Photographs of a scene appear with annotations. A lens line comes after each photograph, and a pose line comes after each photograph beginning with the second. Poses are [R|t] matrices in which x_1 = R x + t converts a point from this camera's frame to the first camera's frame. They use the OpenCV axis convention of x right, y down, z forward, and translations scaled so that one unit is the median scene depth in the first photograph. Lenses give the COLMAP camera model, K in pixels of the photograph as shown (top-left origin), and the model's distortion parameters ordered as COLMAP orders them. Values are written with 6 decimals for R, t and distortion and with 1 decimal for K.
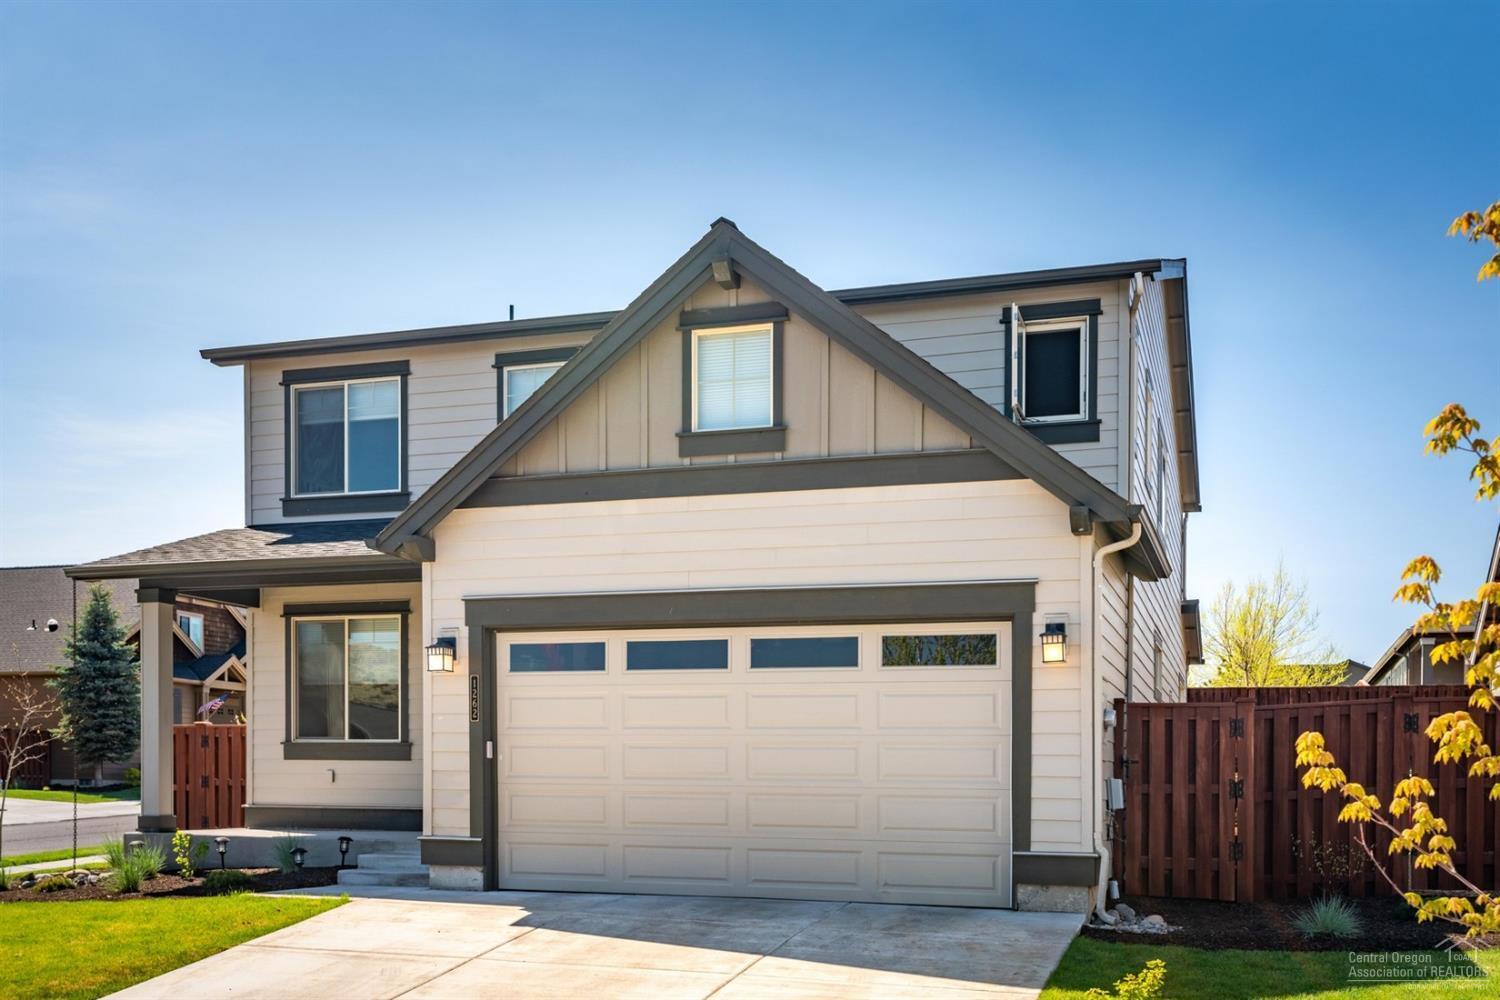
lens RADIAL K [[1454.0, 0, 750.6], [0, 1454.0, 500.8], [0, 0, 1]] dist [0.005970, 0.000000]
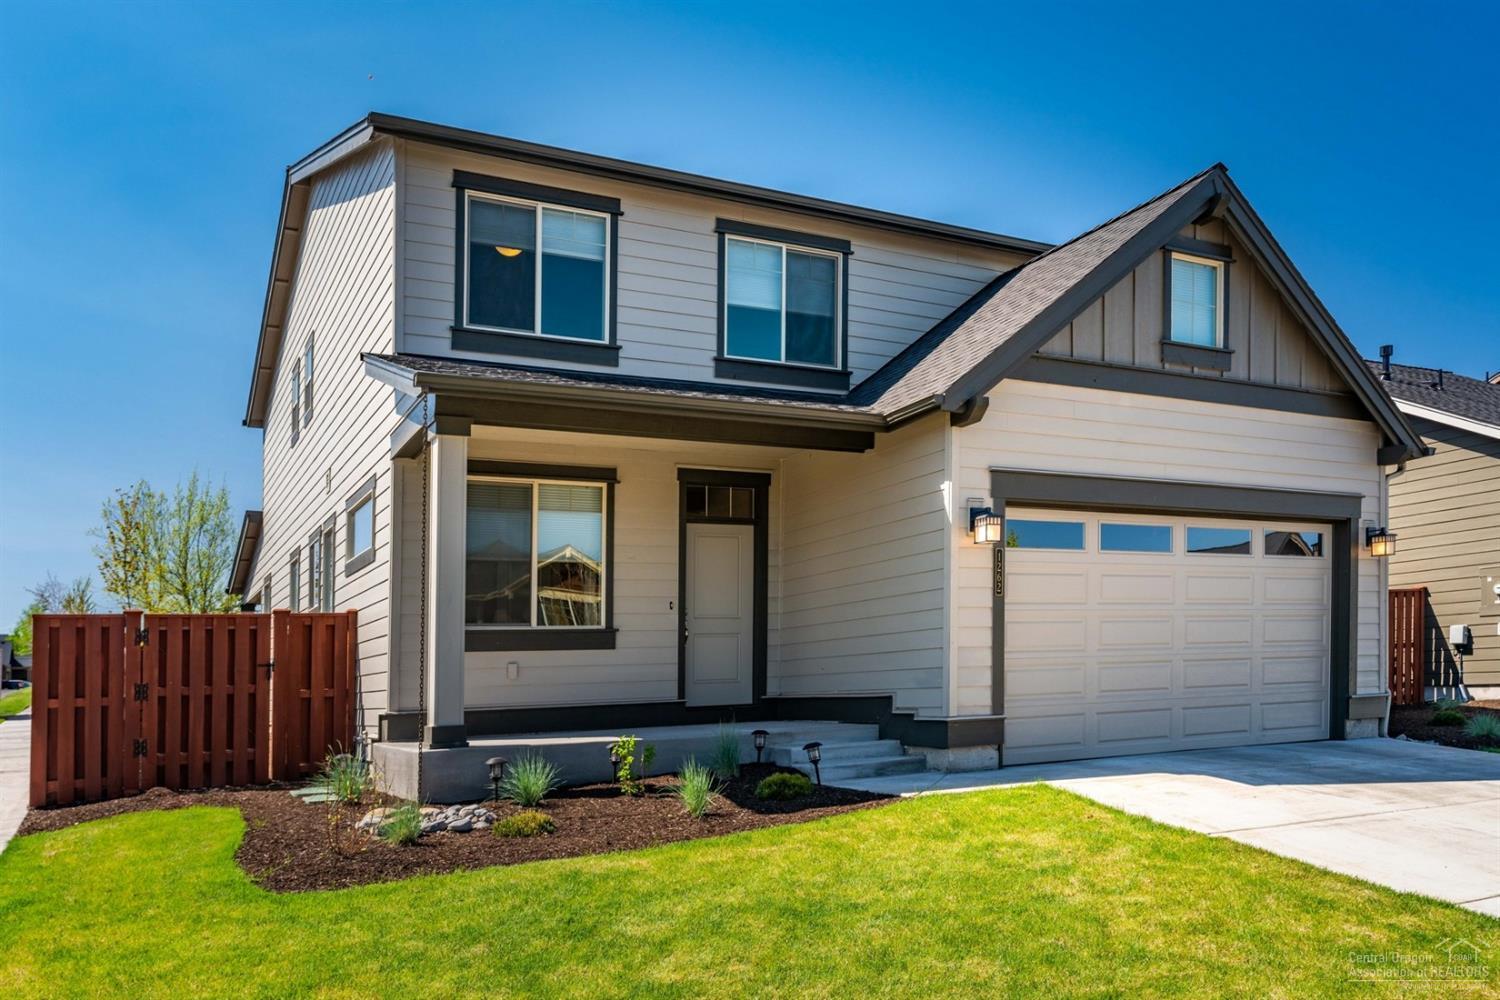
lens RADIAL K [[1127.4, 0, 753.6], [0, 1127.4, 465.8], [0, 0, 1]] dist [0.003650, 0.000943]
pose [[0.701055, 0.099491, 0.706133, -0.770582], [-0.095749, 0.994386, -0.045044, 0.105151], [-0.706650, -0.036033, 0.706645, 0.534637]]
